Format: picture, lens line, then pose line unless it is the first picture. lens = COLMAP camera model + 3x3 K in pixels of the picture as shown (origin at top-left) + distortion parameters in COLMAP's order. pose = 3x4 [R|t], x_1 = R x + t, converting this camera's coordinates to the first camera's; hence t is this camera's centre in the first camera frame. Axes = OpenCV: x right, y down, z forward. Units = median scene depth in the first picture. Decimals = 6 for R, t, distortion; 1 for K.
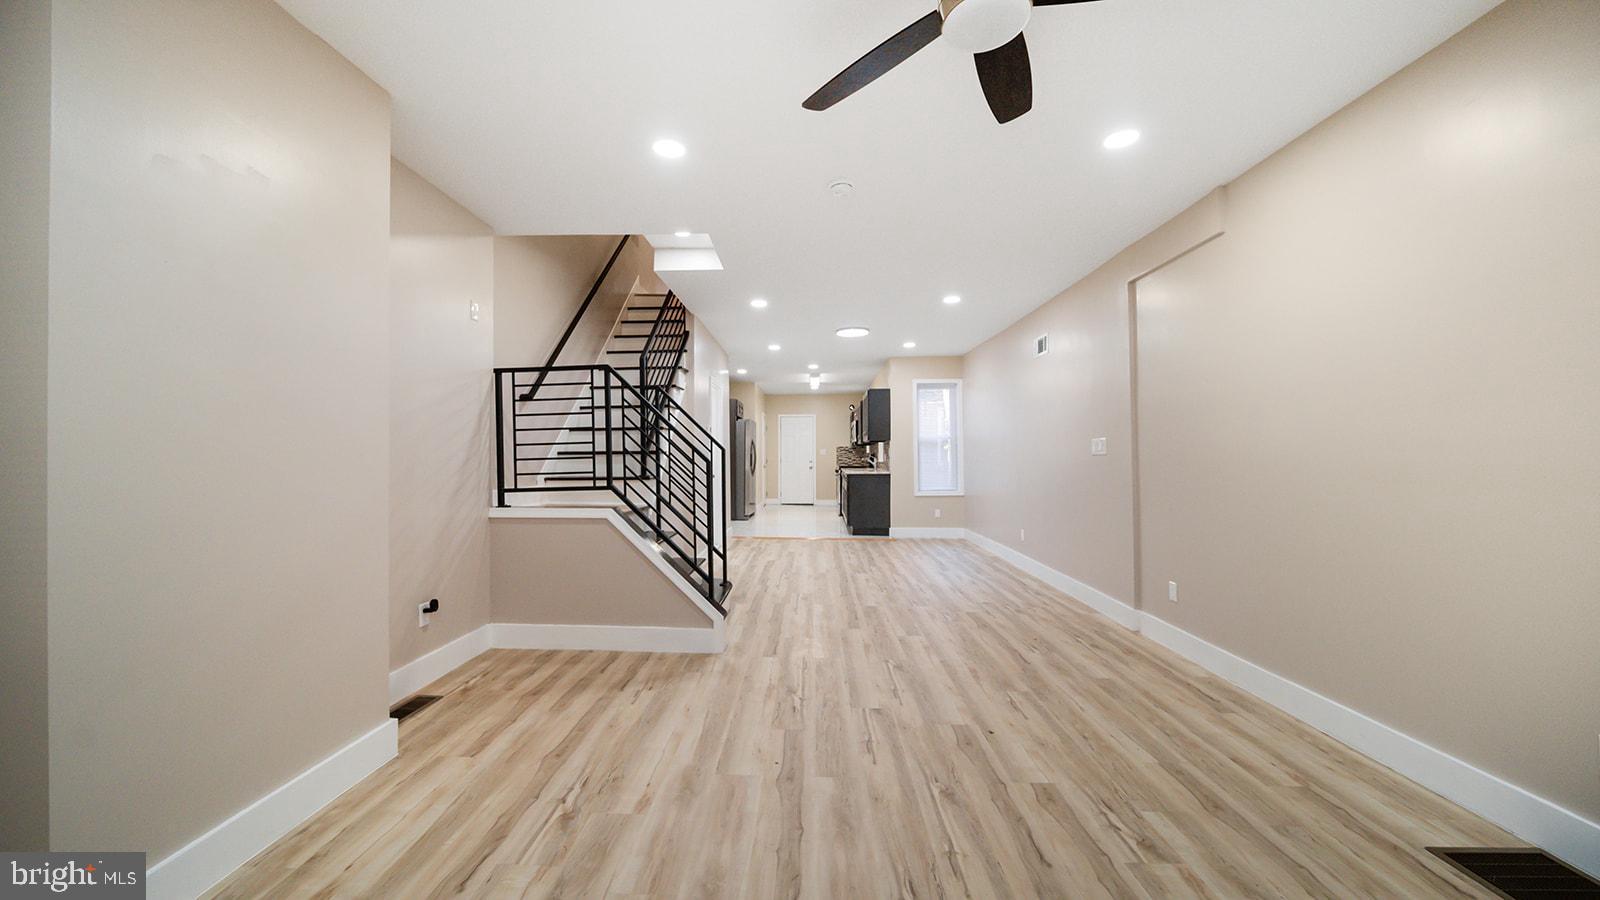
lens RADIAL K [[580.1, 0, 800.0], [0, 580.1, 450.0], [0, 0, 1]] dist [-0.000885, -0.000219]
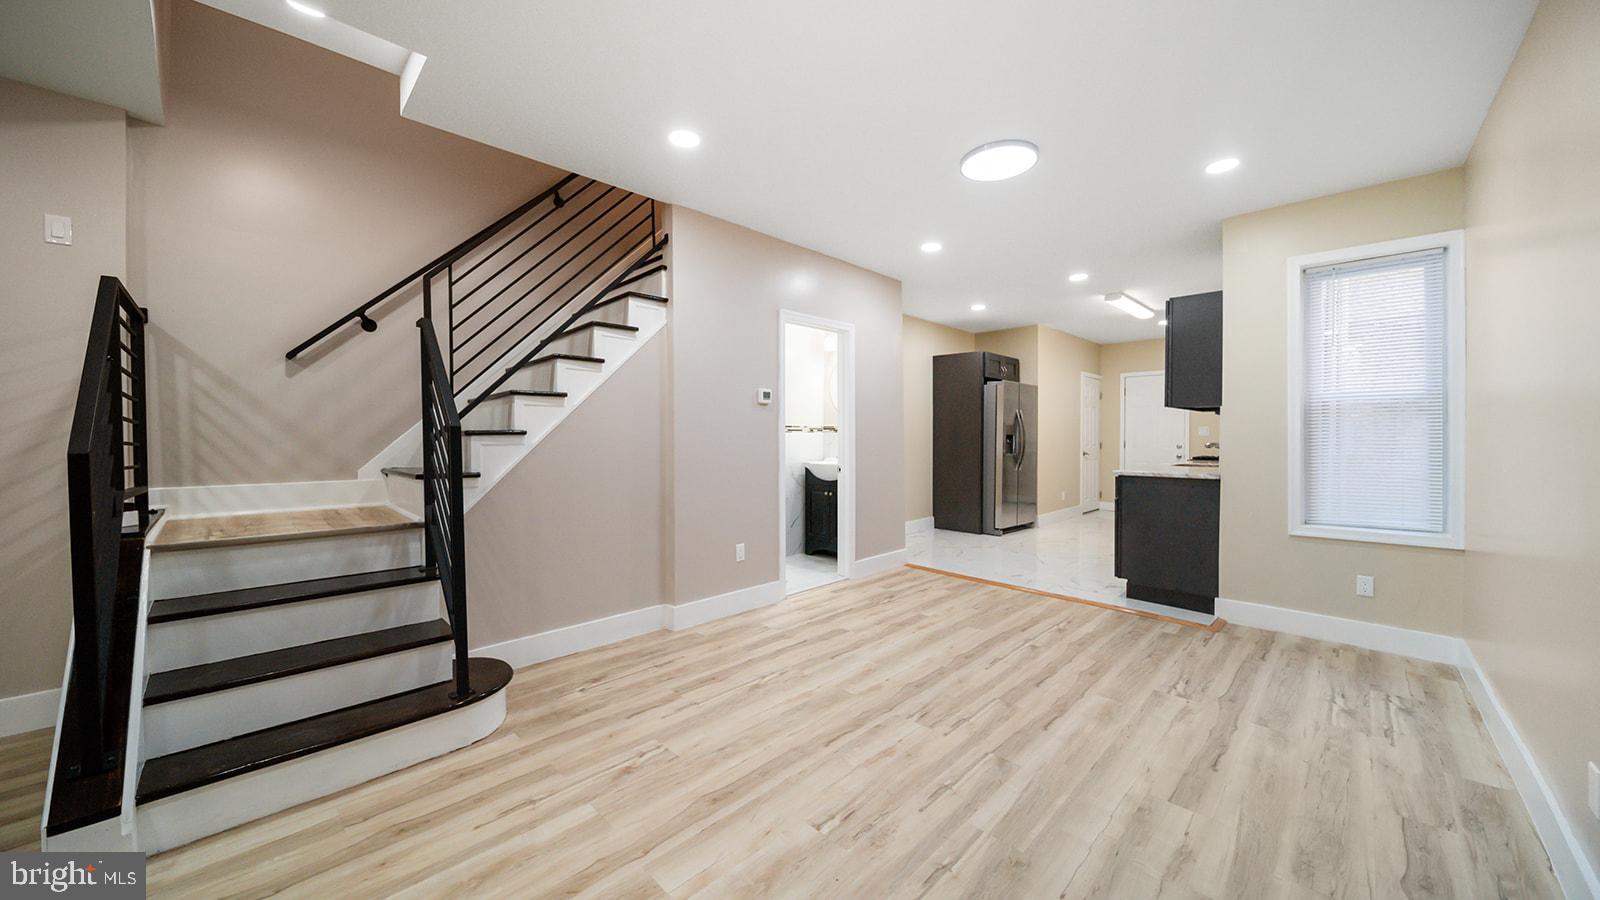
lens RADIAL K [[600.3, 0, 800.0], [0, 600.3, 450.0], [0, 0, 1]] dist [0.000104, -0.000005]
pose [[0.739526, 0.022788, -0.672742, 0.222194], [0.000956, 0.999390, 0.034904, 0.001035], [0.673127, -0.026456, 0.739053, 0.424131]]
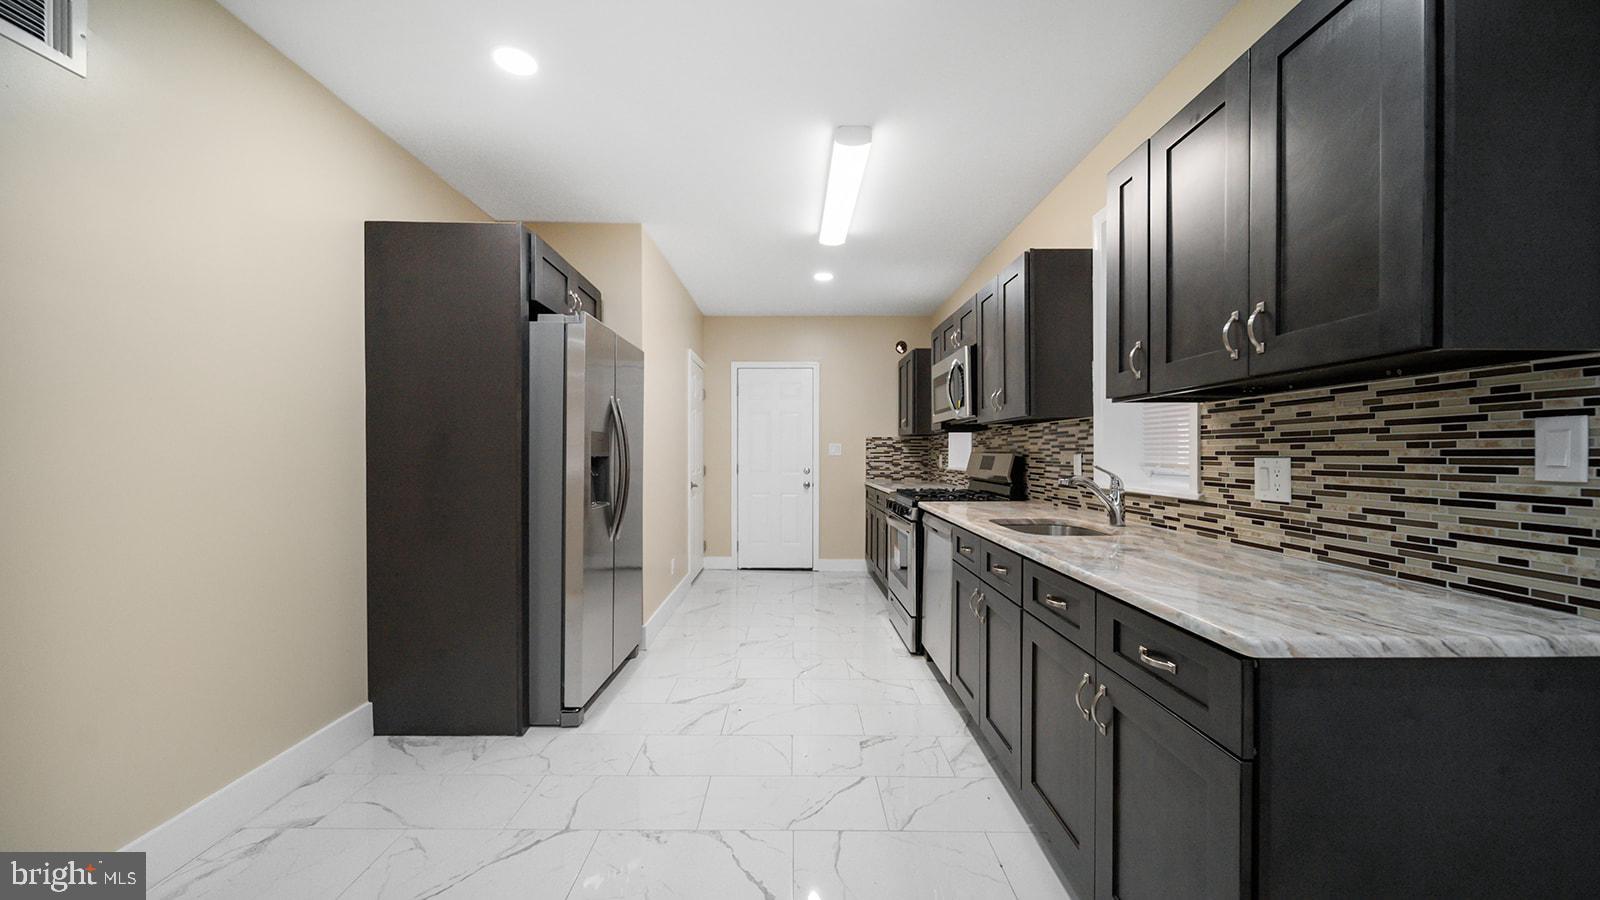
lens RADIAL K [[580.1, 0, 800.0], [0, 580.1, 450.0], [0, 0, 1]] dist [-0.000885, -0.000219]
pose [[0.999313, 0.005248, 0.036692, -0.004191], [-0.005430, 0.999973, 0.004862, 0.002964], [-0.036666, -0.005058, 0.999315, 0.874566]]
